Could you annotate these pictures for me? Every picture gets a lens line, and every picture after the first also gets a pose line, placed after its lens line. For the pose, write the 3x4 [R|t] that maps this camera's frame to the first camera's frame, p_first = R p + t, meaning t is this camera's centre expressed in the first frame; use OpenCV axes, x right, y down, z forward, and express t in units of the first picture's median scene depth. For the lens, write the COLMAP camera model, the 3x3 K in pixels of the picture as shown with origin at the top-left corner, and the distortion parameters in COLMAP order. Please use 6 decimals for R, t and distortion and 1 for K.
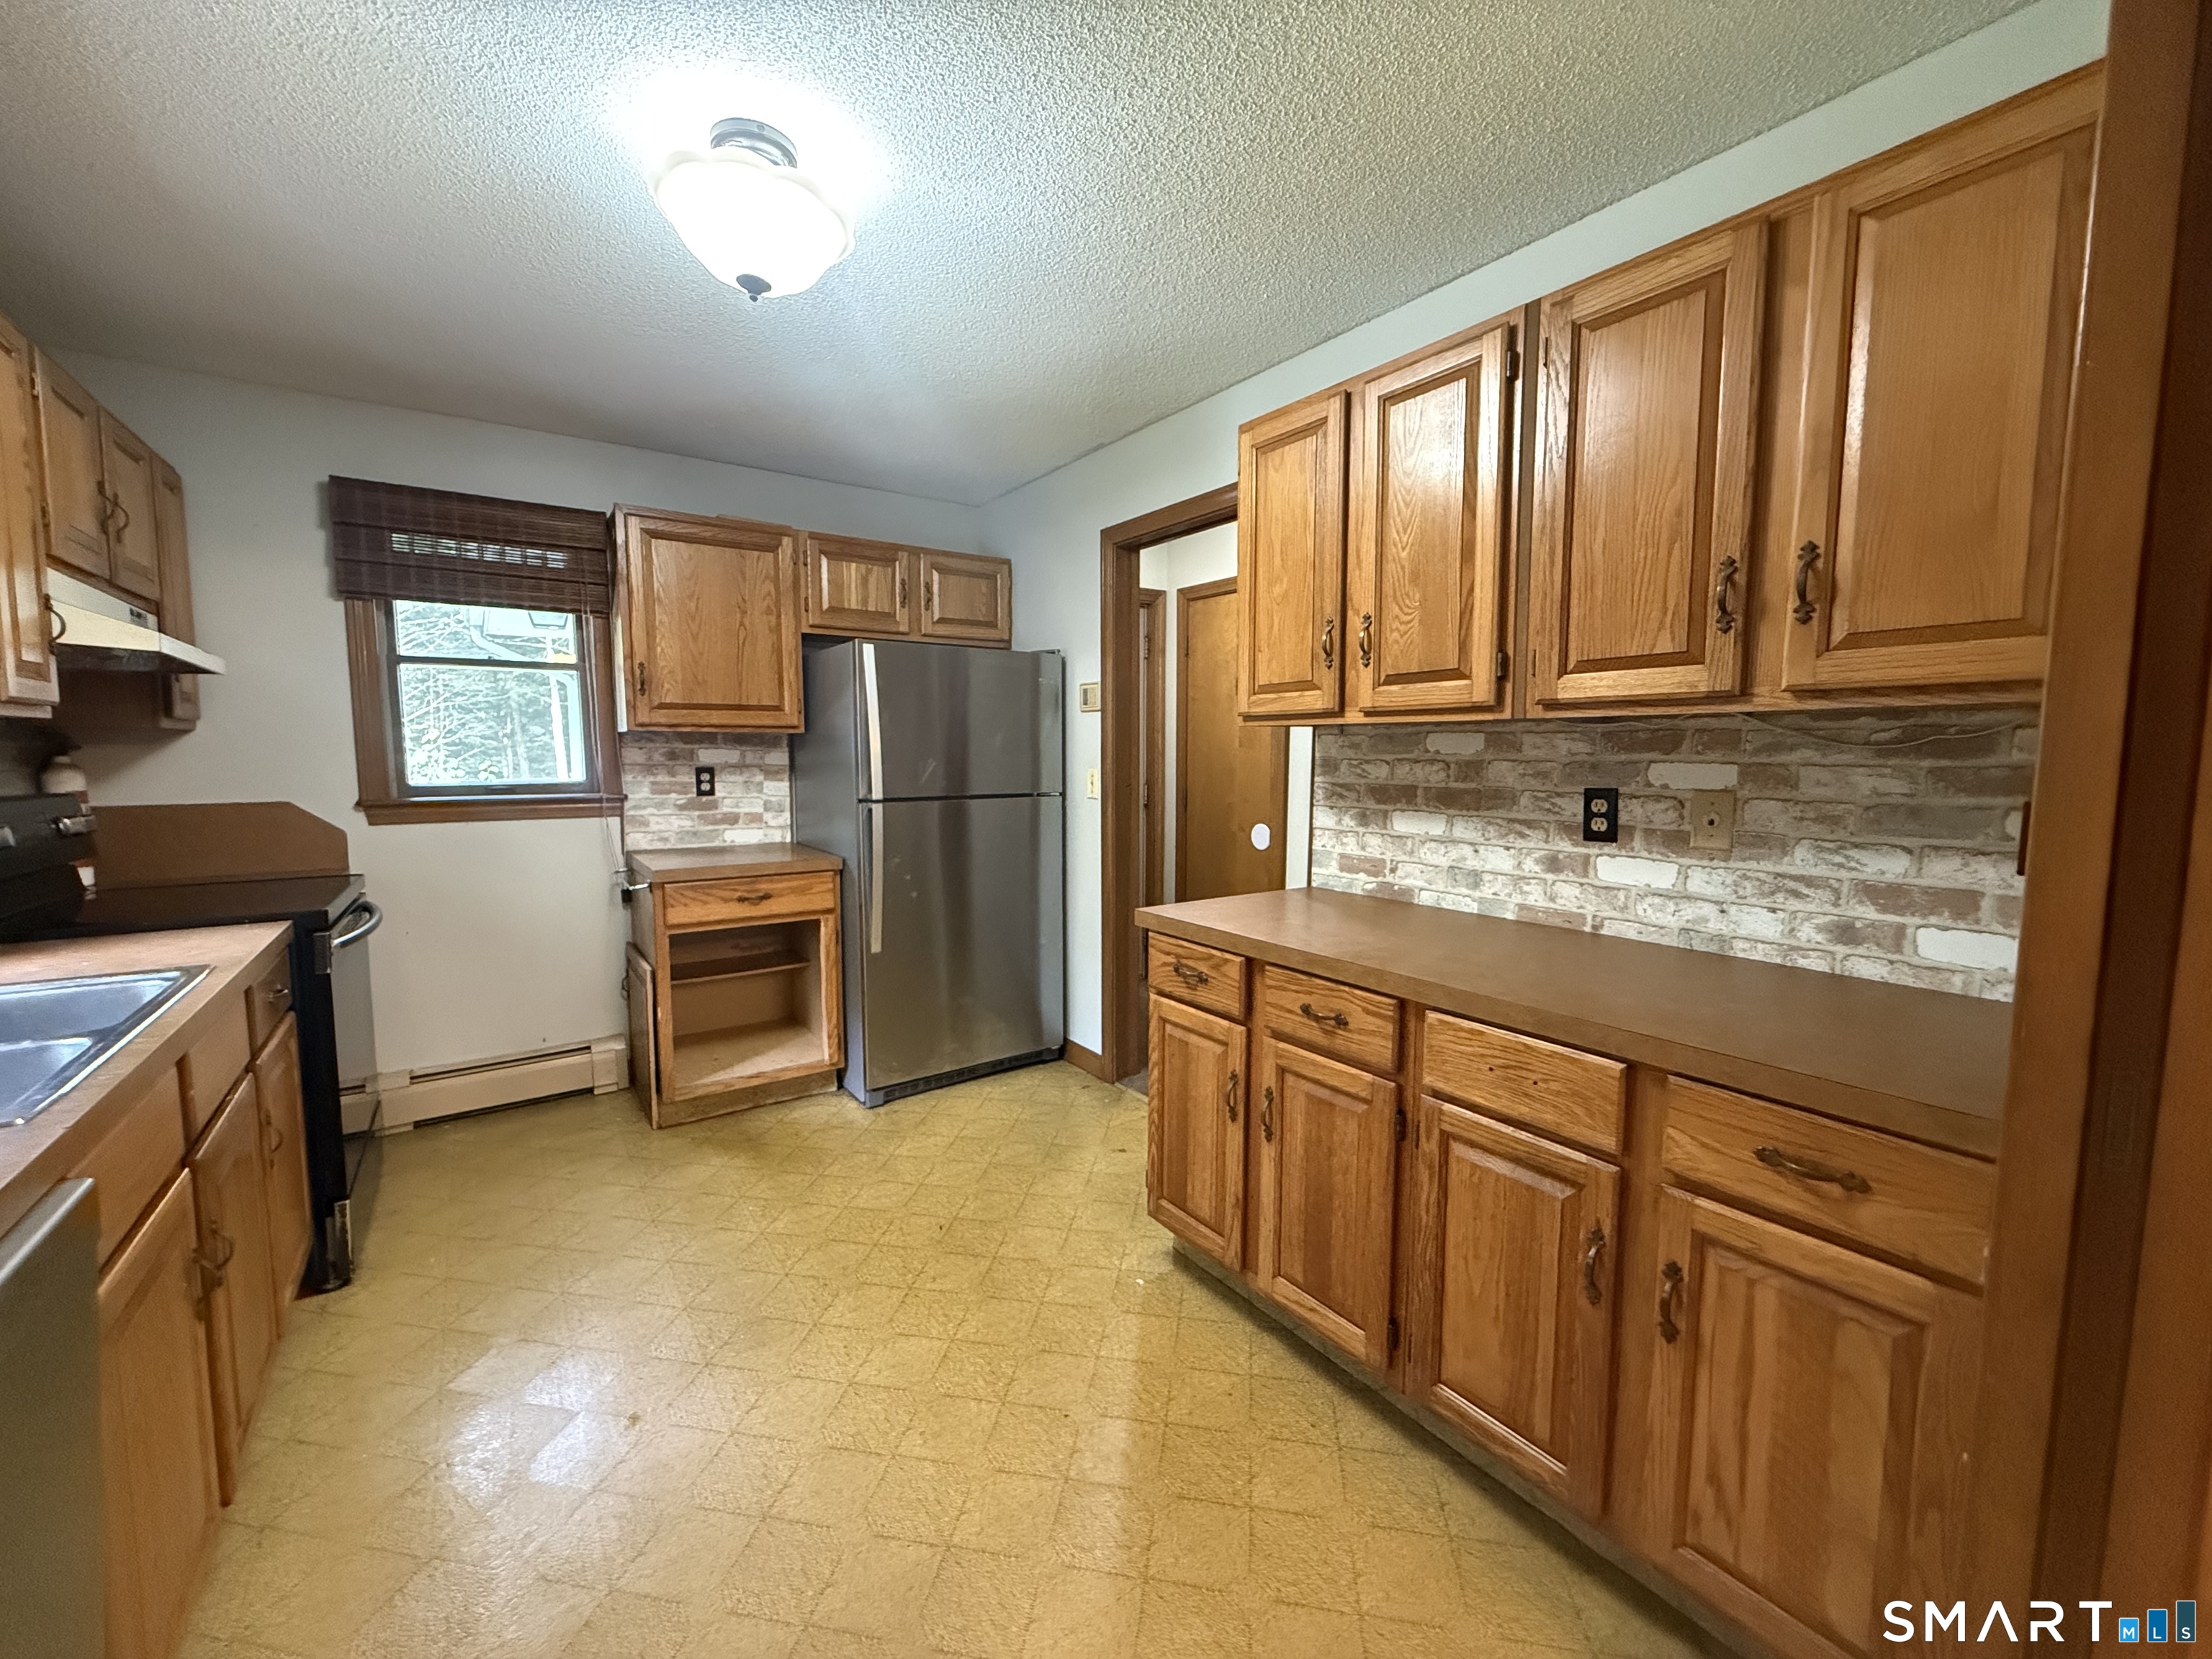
lens RADIAL K [[879.4, 0, 1105.7], [0, 879.4, 833.2], [0, 0, 1]] dist [0.000638, -0.000822]
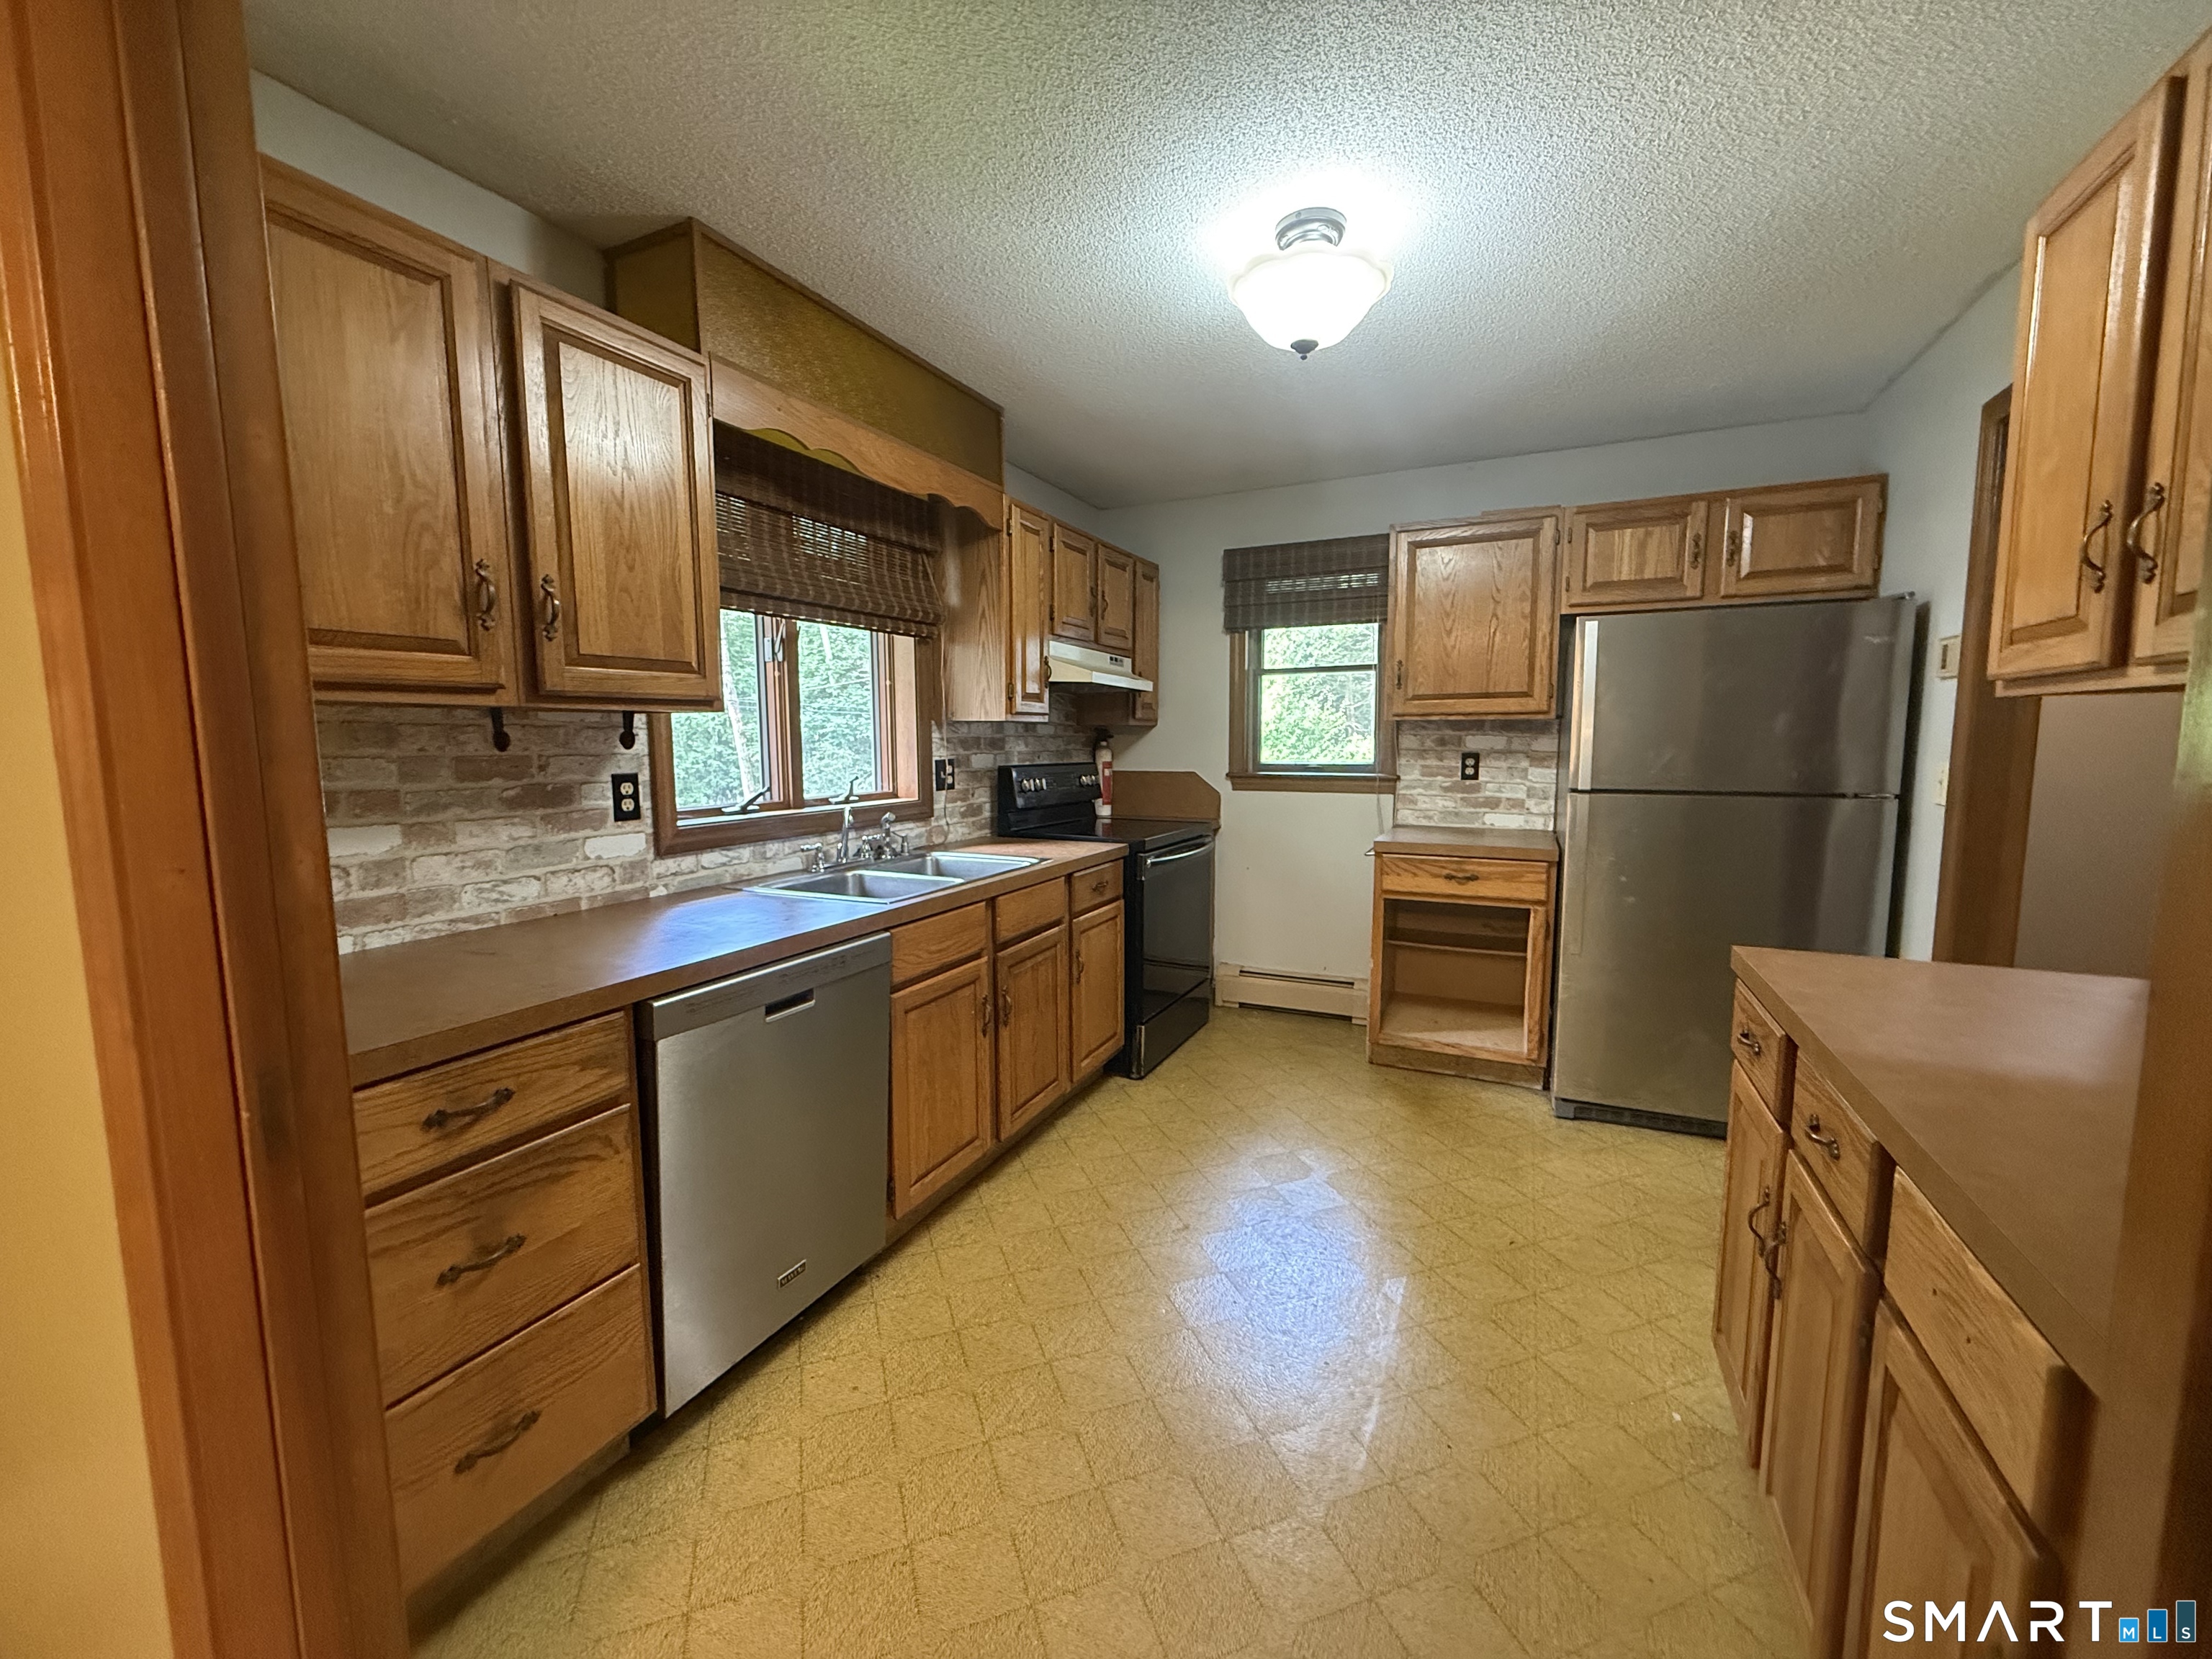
lens RADIAL K [[879.4, 0, 1103.9], [0, 879.4, 832.3], [0, 0, 1]] dist [0.000638, -0.000822]
pose [[0.488409, 0.090686, -0.867890, 0.275805], [-0.077465, 0.995164, 0.060392, -0.009651], [0.869170, 0.037735, 0.493072, 0.099616]]
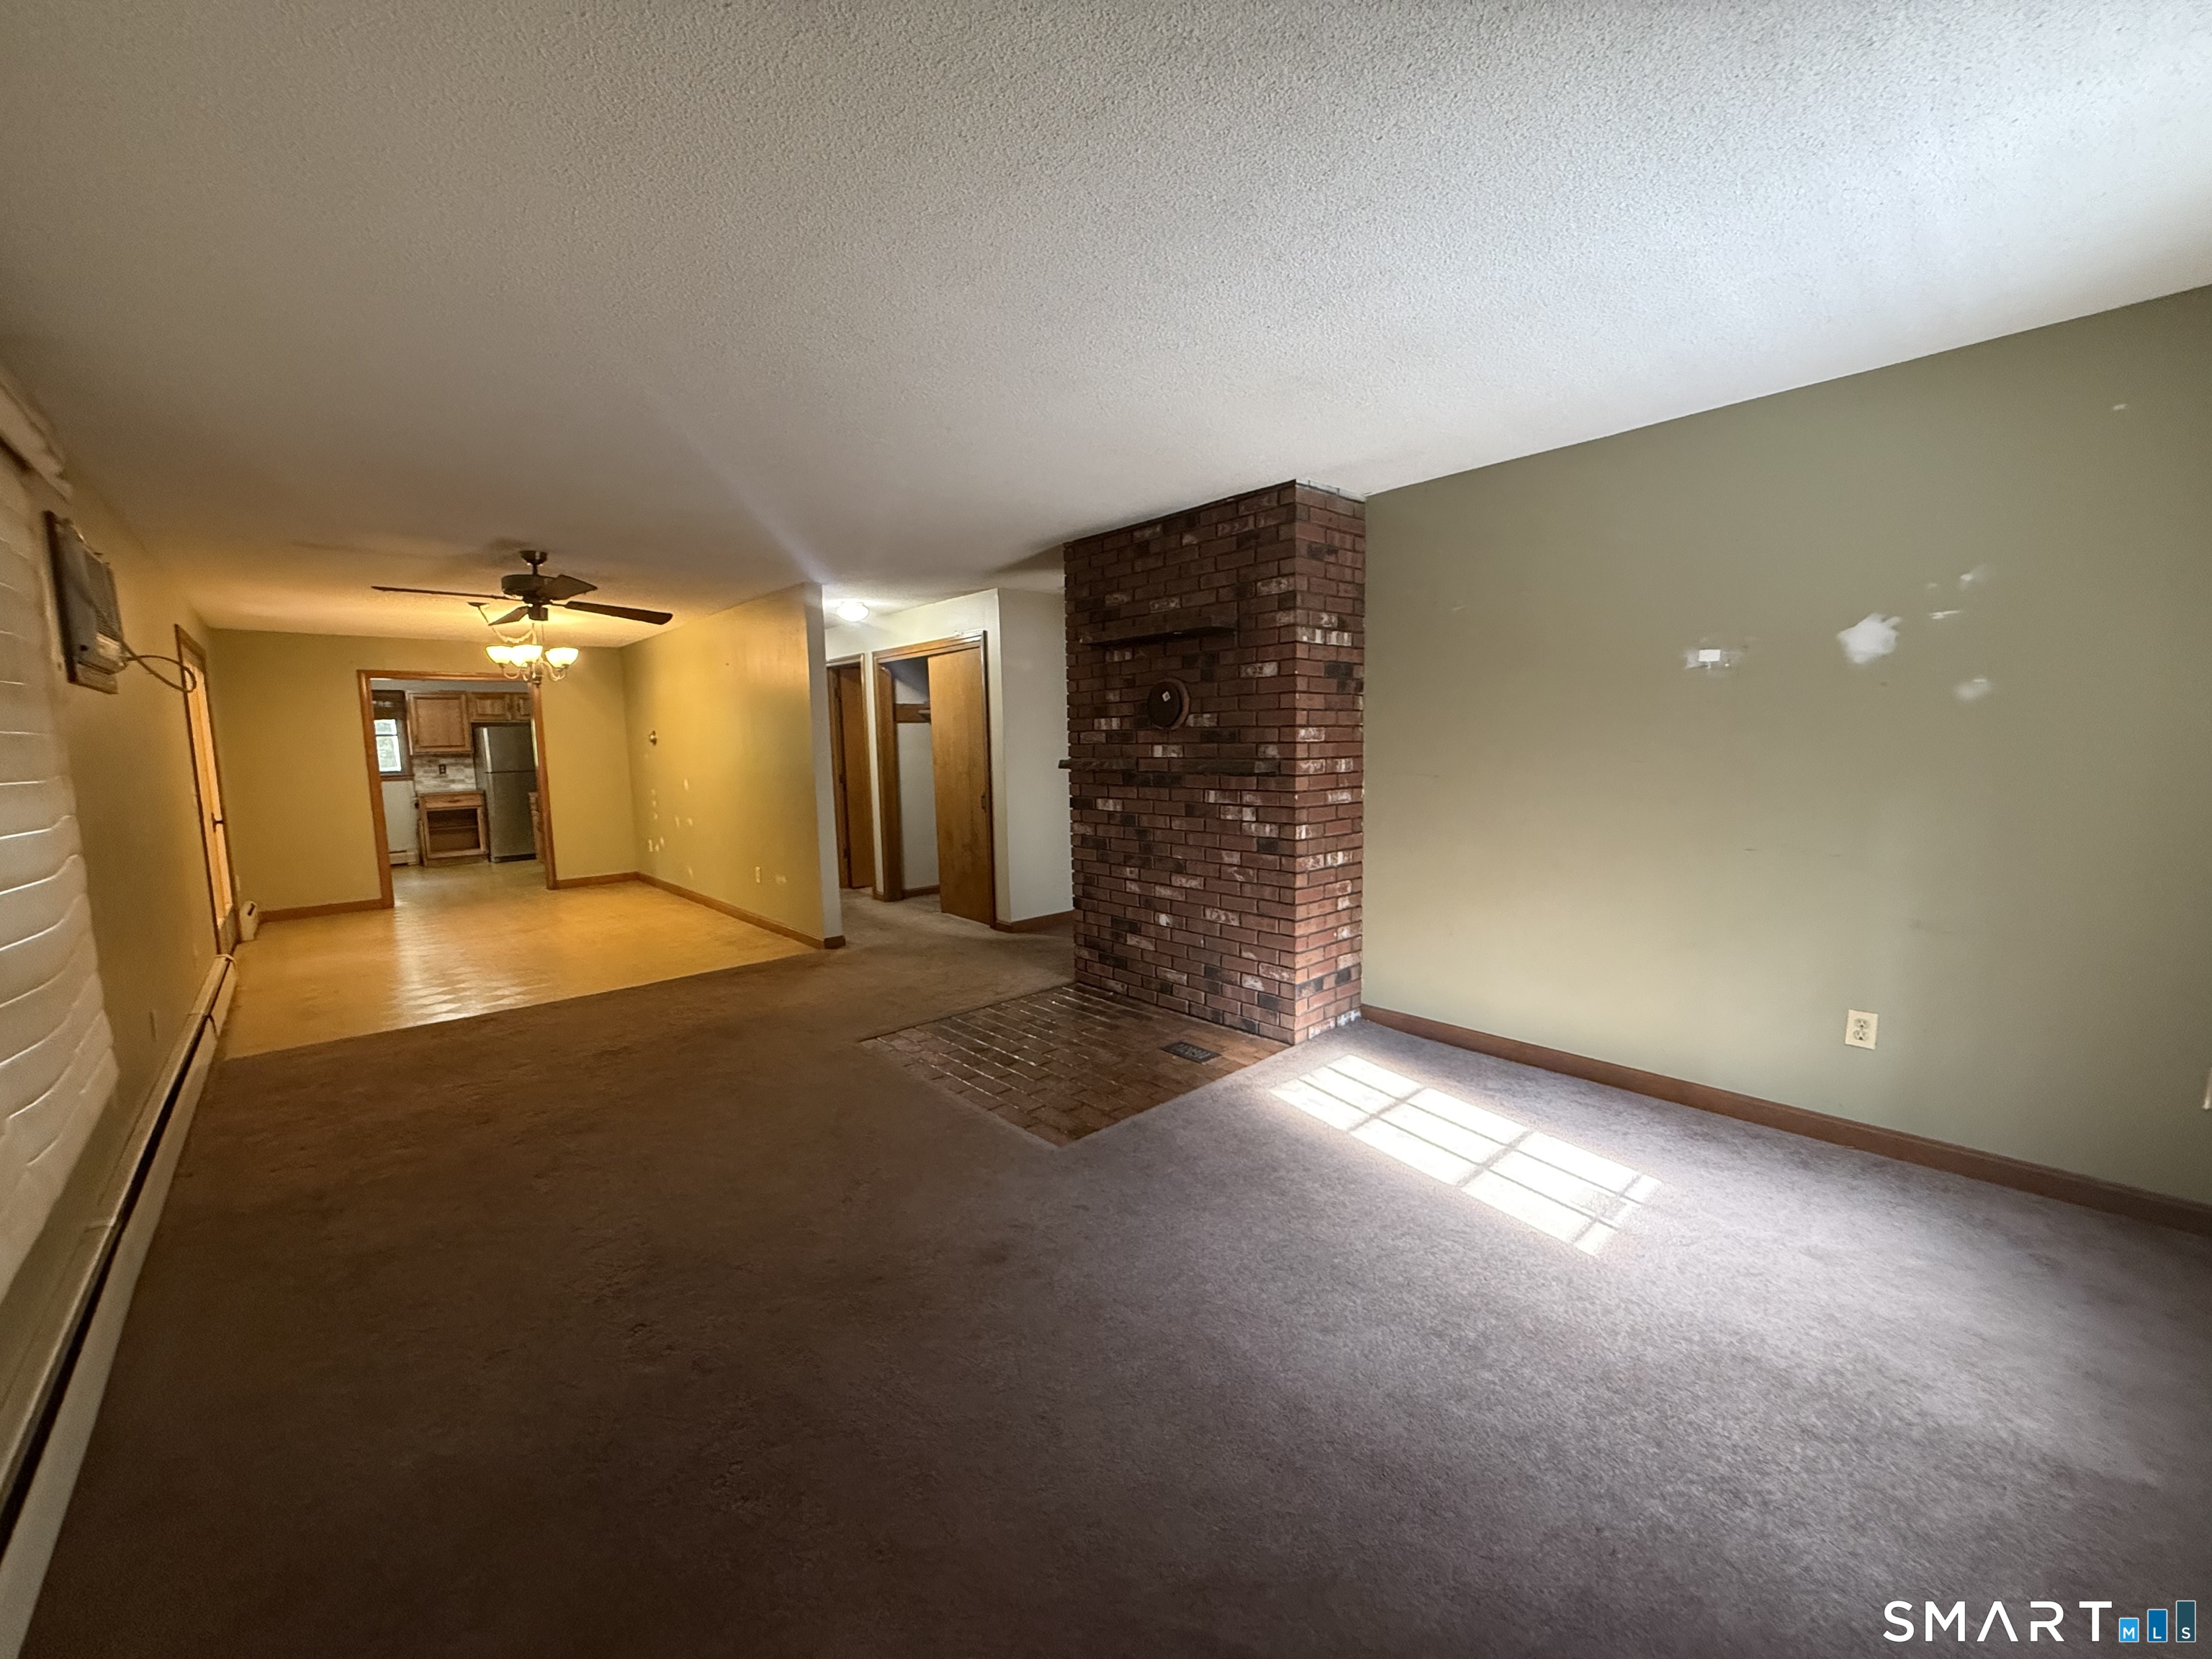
lens RADIAL K [[879.4, 0, 1101.4], [0, 879.4, 831.6], [0, 0, 1]] dist [0.000638, -0.000822]
pose [[0.992720, -0.037413, 0.114491, 1.626173], [0.036150, 0.999261, 0.013088, 0.223146], [-0.114896, -0.008854, 0.993338, -2.573433]]
